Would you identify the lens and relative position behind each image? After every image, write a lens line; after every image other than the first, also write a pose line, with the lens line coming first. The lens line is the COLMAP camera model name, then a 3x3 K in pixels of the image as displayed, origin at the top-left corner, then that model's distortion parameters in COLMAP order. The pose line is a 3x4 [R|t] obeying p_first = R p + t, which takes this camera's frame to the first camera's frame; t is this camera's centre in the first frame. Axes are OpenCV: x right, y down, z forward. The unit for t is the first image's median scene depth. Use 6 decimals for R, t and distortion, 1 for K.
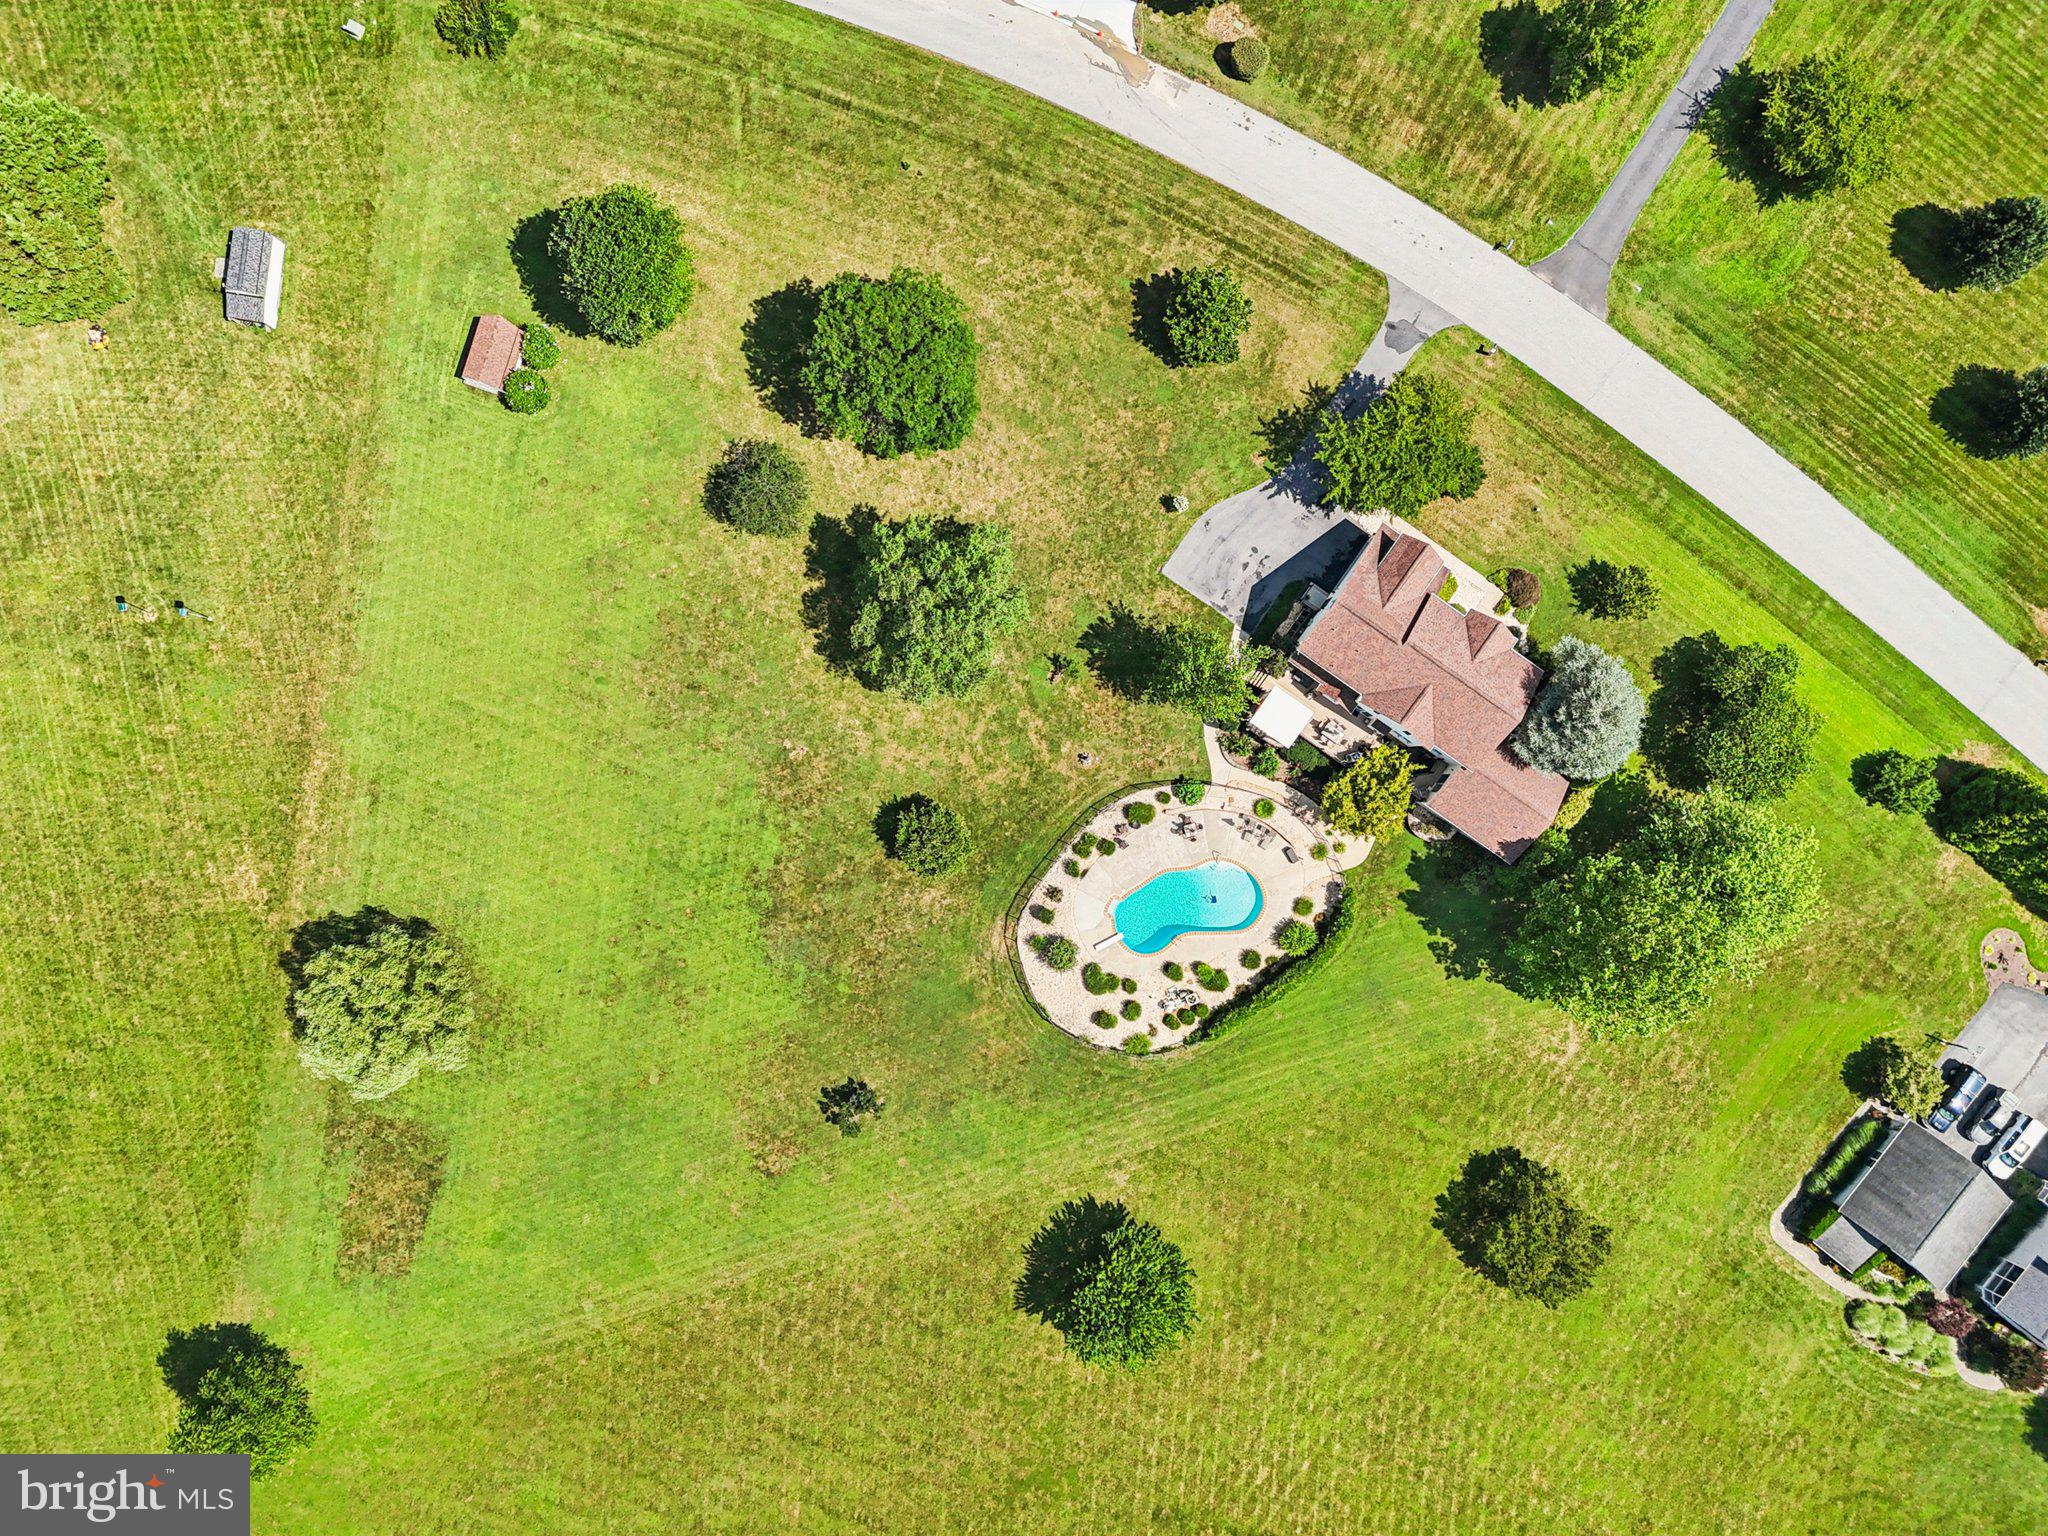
lens RADIAL K [[1515.4, 0, 1002.2], [0, 1515.4, 768.1], [0, 0, 1]] dist [0.067388, -0.055811]
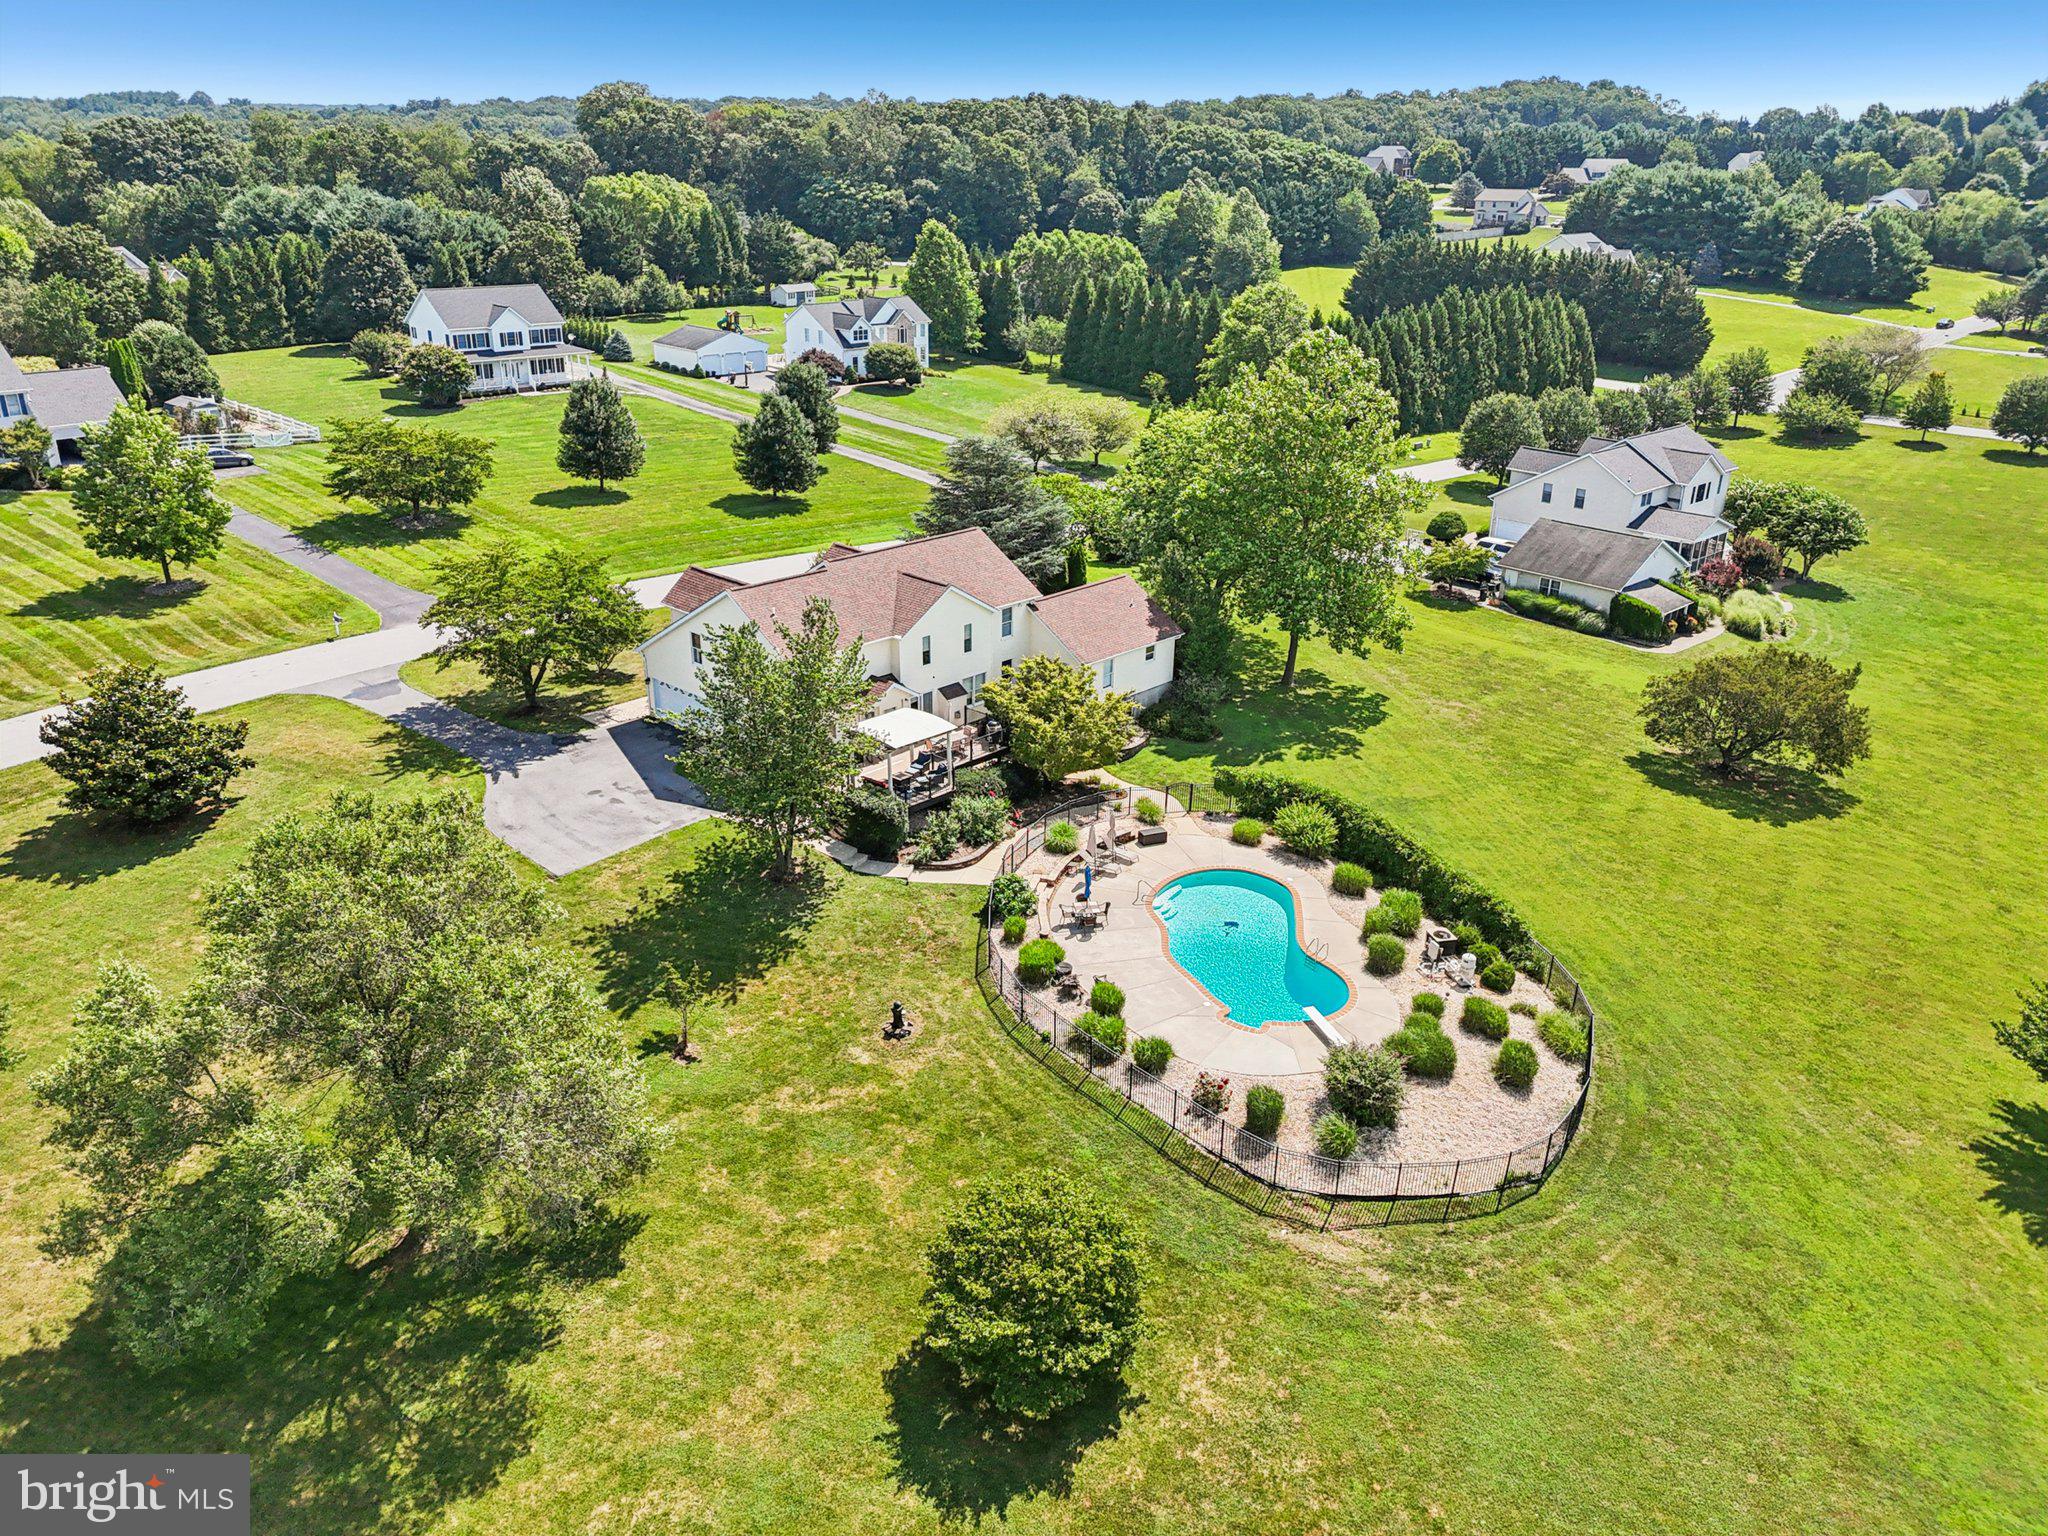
lens RADIAL K [[1515.4, 0, 1025.6], [0, 1515.4, 756.1], [0, 0, 1]] dist [0.067388, -0.055811]
pose [[0.147852, -0.391556, 0.908198, -0.304768], [0.988982, 0.065422, -0.132797, 0.082900], [-0.007419, 0.917825, 0.396915, 0.758295]]
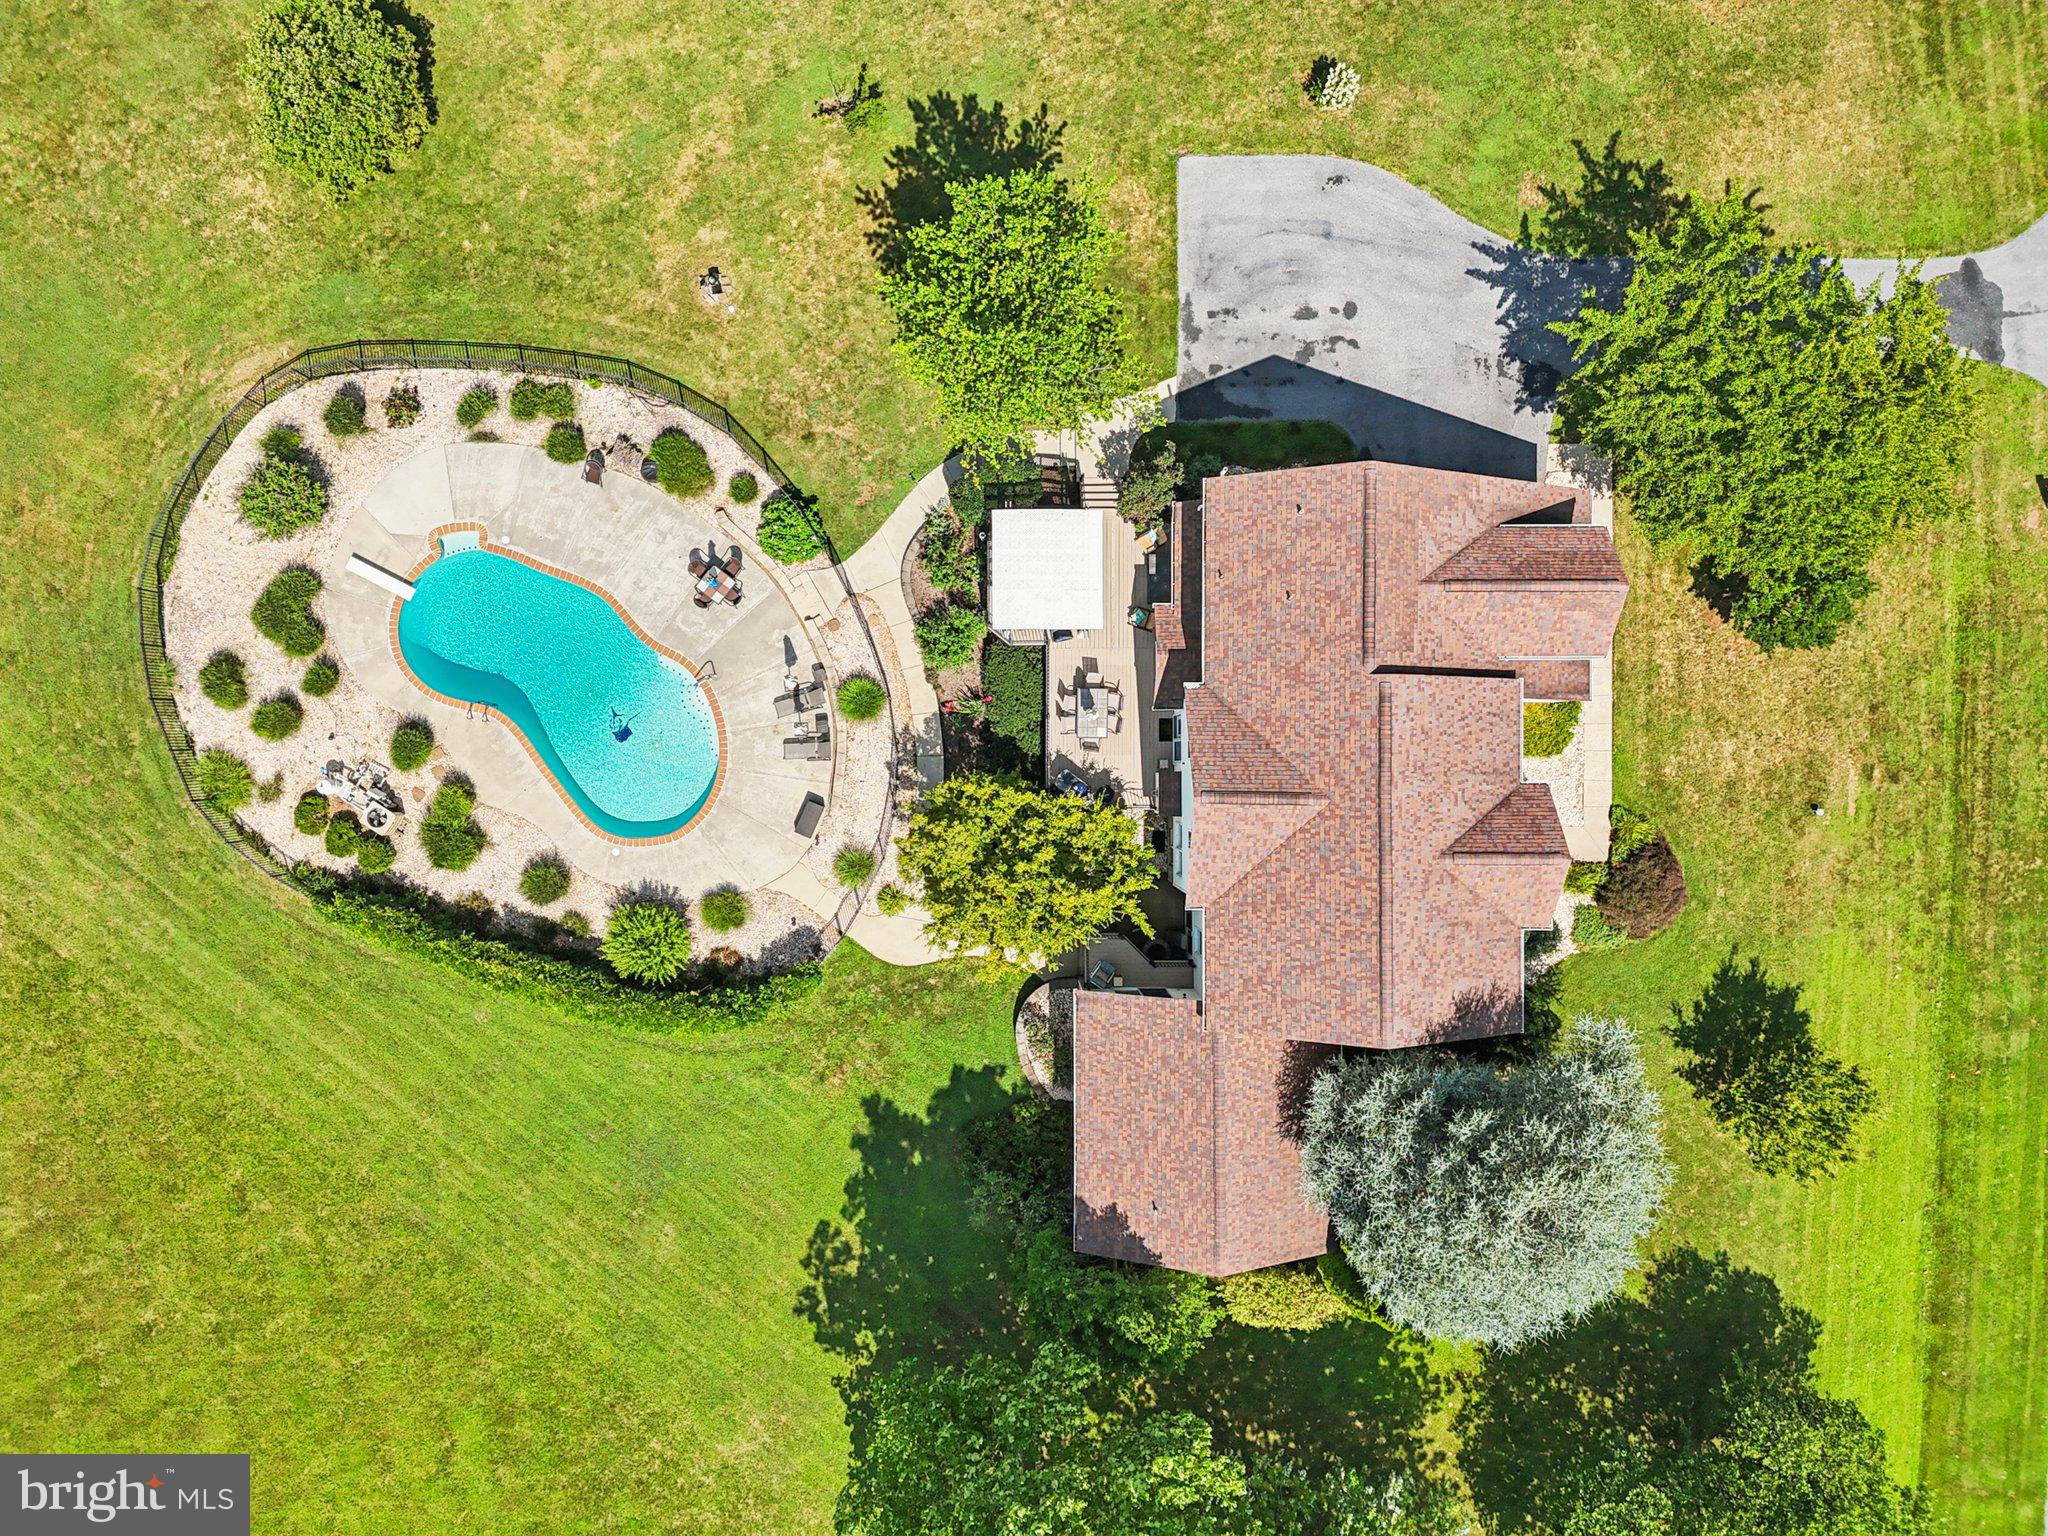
lens RADIAL K [[1528.1, 0, 1028.4], [0, 1528.1, 763.9], [0, 0, 1]] dist [0.045069, -0.016181]
pose [[0.575620, 0.817691, -0.006614, 0.216902], [-0.817641, 0.575436, -0.018351, 0.006735], [-0.011200, 0.015972, 0.999810, 0.577418]]
